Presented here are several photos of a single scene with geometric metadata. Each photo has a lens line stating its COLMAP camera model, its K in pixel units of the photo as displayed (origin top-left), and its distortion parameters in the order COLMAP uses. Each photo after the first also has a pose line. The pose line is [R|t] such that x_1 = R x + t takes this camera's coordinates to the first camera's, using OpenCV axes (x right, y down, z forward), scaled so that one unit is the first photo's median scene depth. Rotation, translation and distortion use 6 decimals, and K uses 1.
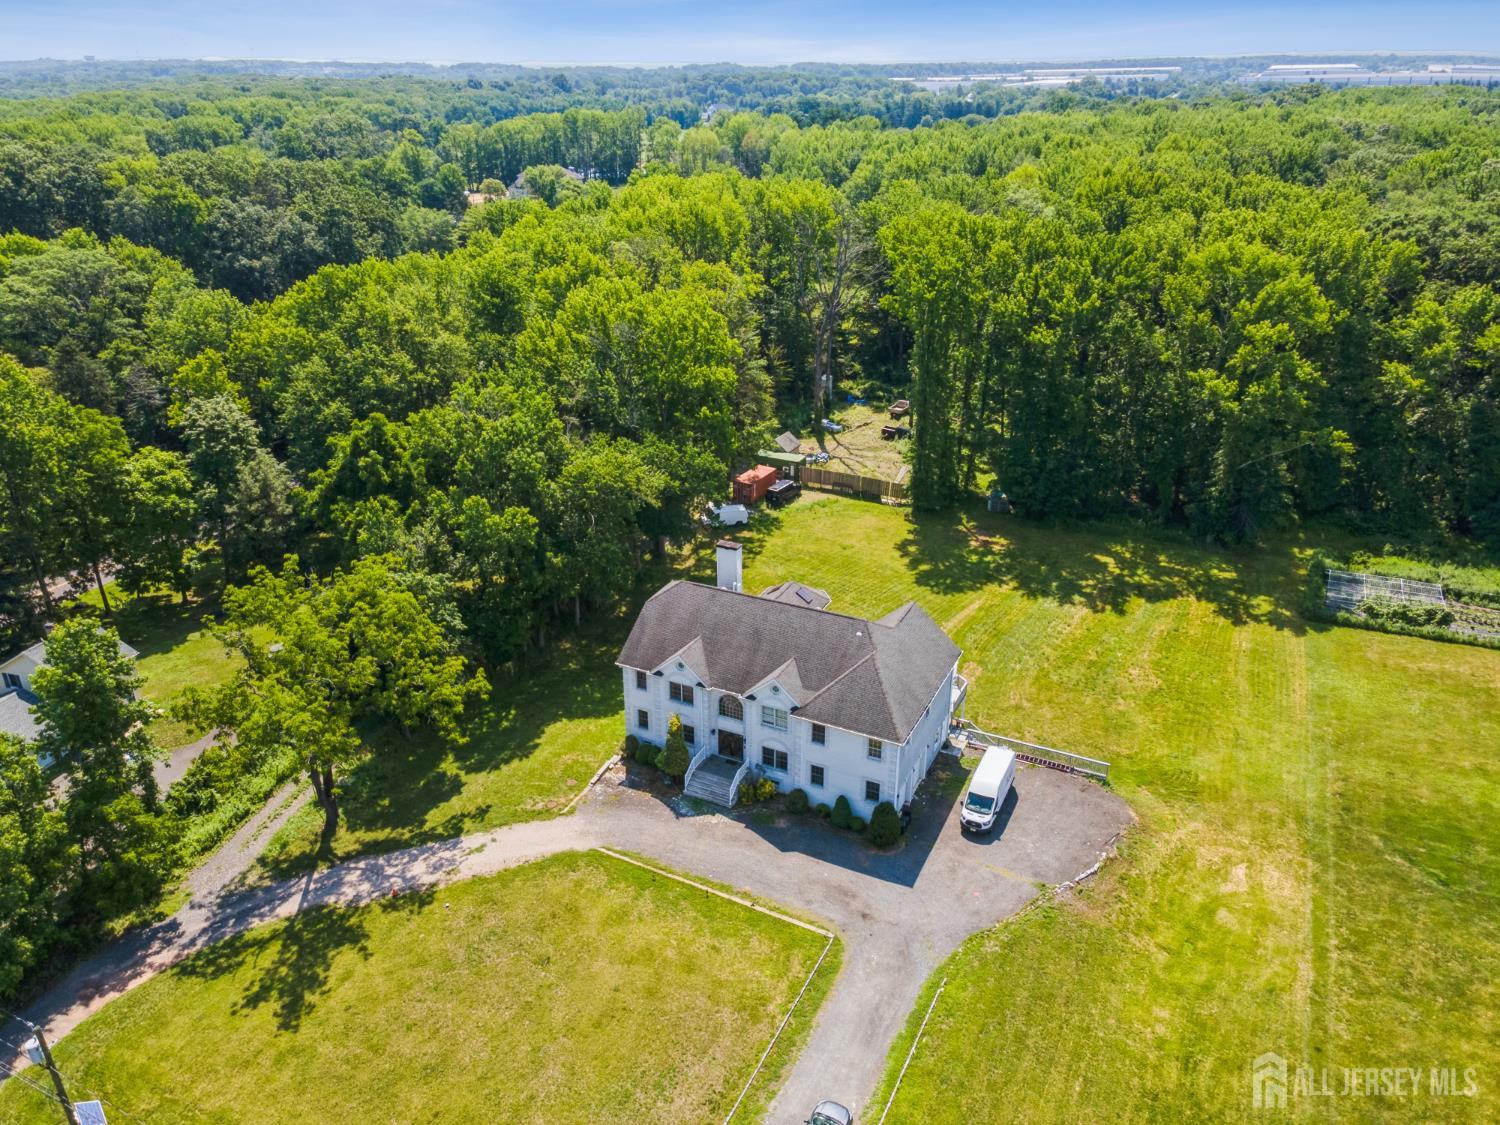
lens RADIAL K [[1114.6, 0, 740.6], [0, 1114.6, 553.8], [0, 0, 1]] dist [0.039320, 0.017807]
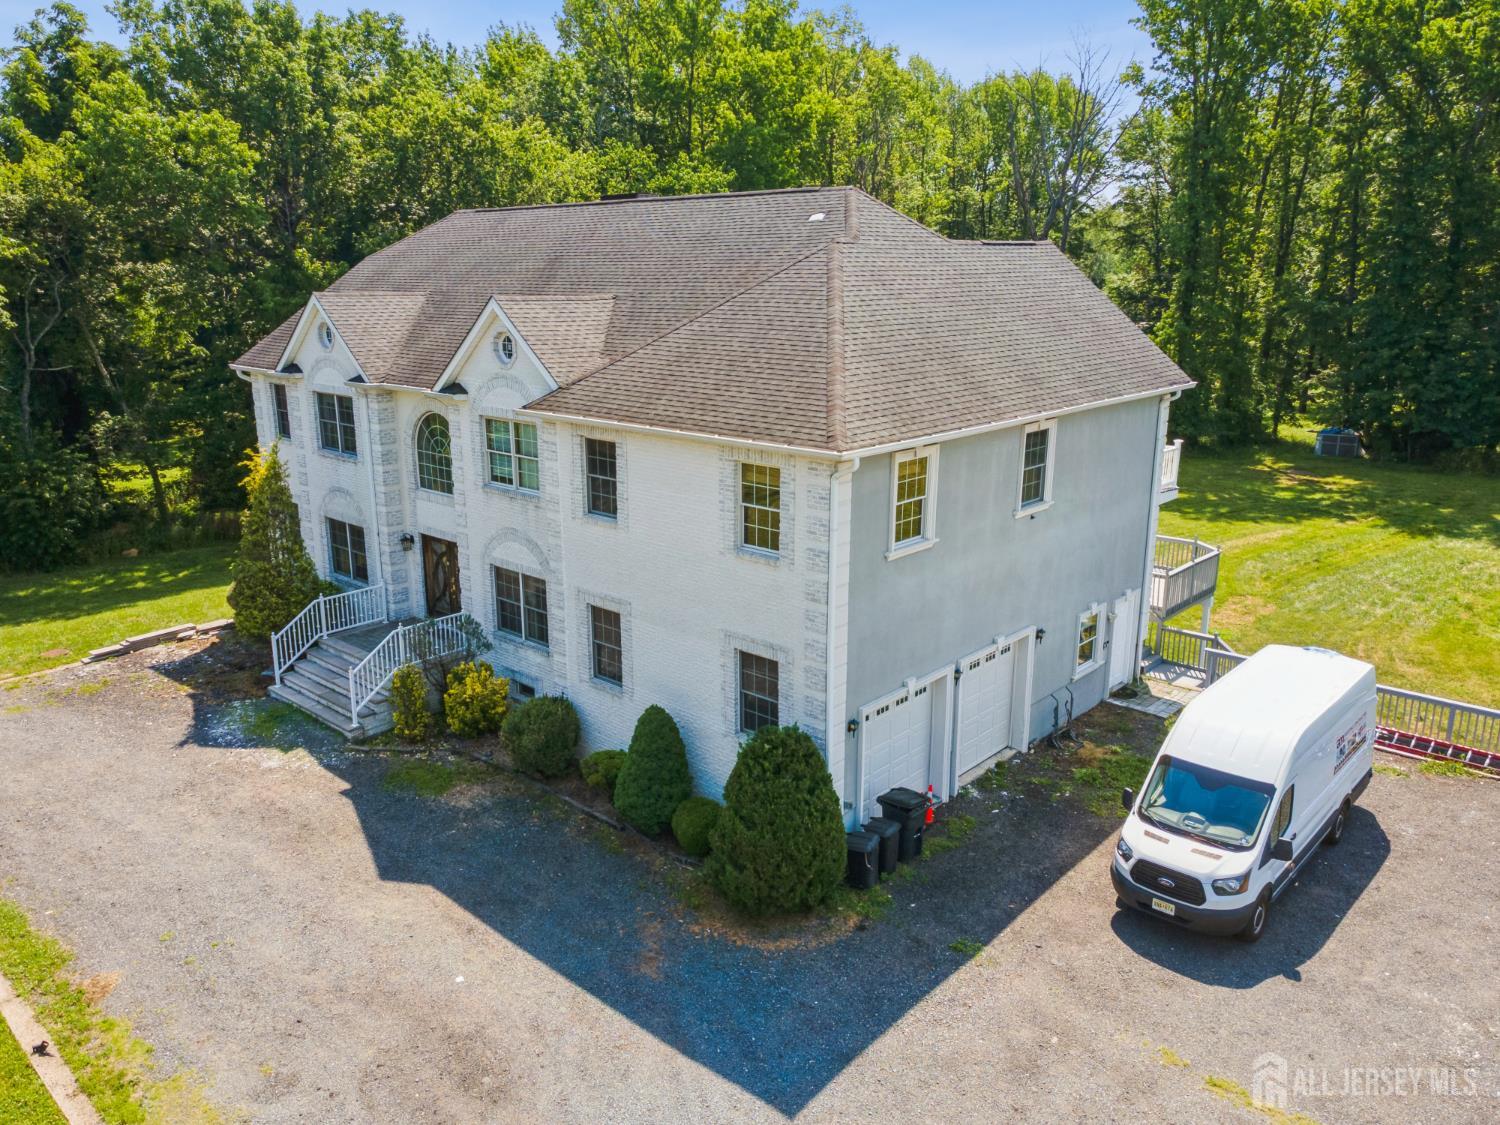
lens RADIAL K [[1114.6, 0, 737.9], [0, 1114.6, 551.8], [0, 0, 1]] dist [0.039320, 0.017807]
pose [[0.960462, 0.068437, -0.269867, 0.176035], [-0.113375, 0.981448, -0.154615, 0.214310], [0.254279, 0.179098, 0.950403, 0.726615]]
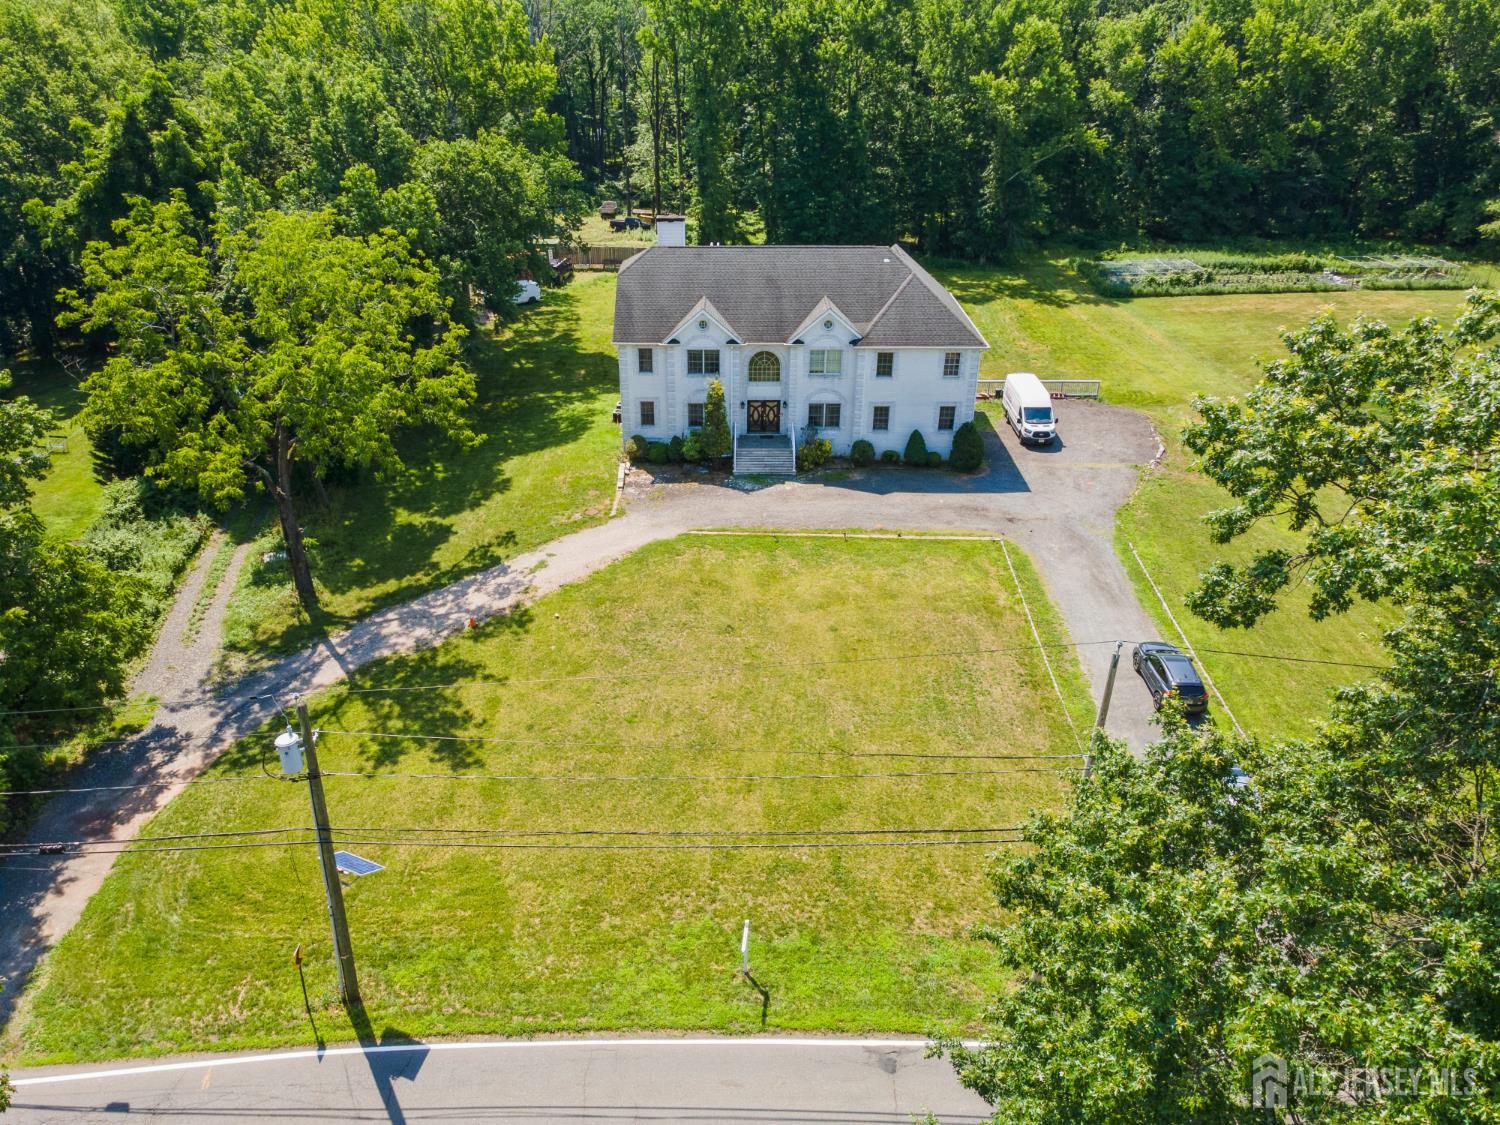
lens RADIAL K [[1114.6, 0, 758.7], [0, 1114.6, 556.7], [0, 0, 1]] dist [0.039320, 0.017807]
pose [[0.888357, -0.196124, 0.415159, -0.408529], [0.178907, 0.980575, 0.080406, 0.216865], [-0.422864, 0.002845, 0.906189, 0.231088]]
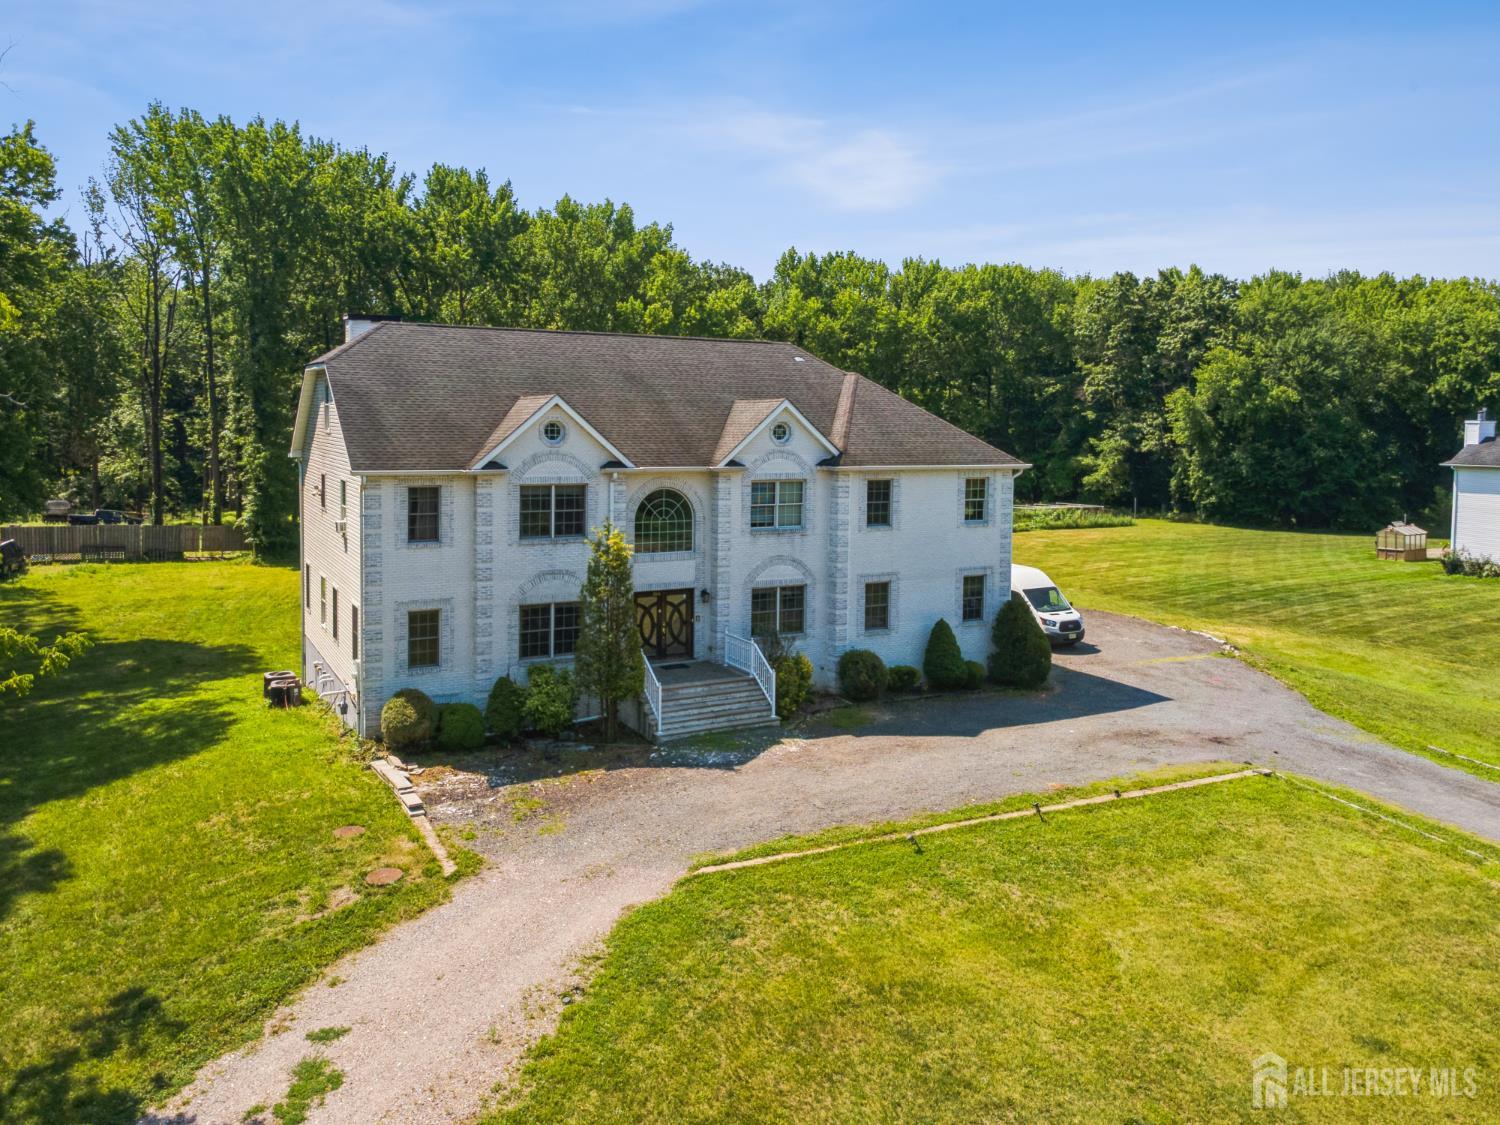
lens RADIAL K [[1114.6, 0, 736.5], [0, 1114.6, 495.5], [0, 0, 1]] dist [0.039320, 0.017807]
pose [[0.573069, -0.043589, 0.818347, -0.349389], [0.325421, 0.928583, -0.178424, 0.219058], [-0.752126, 0.368556, 0.546327, 0.763932]]
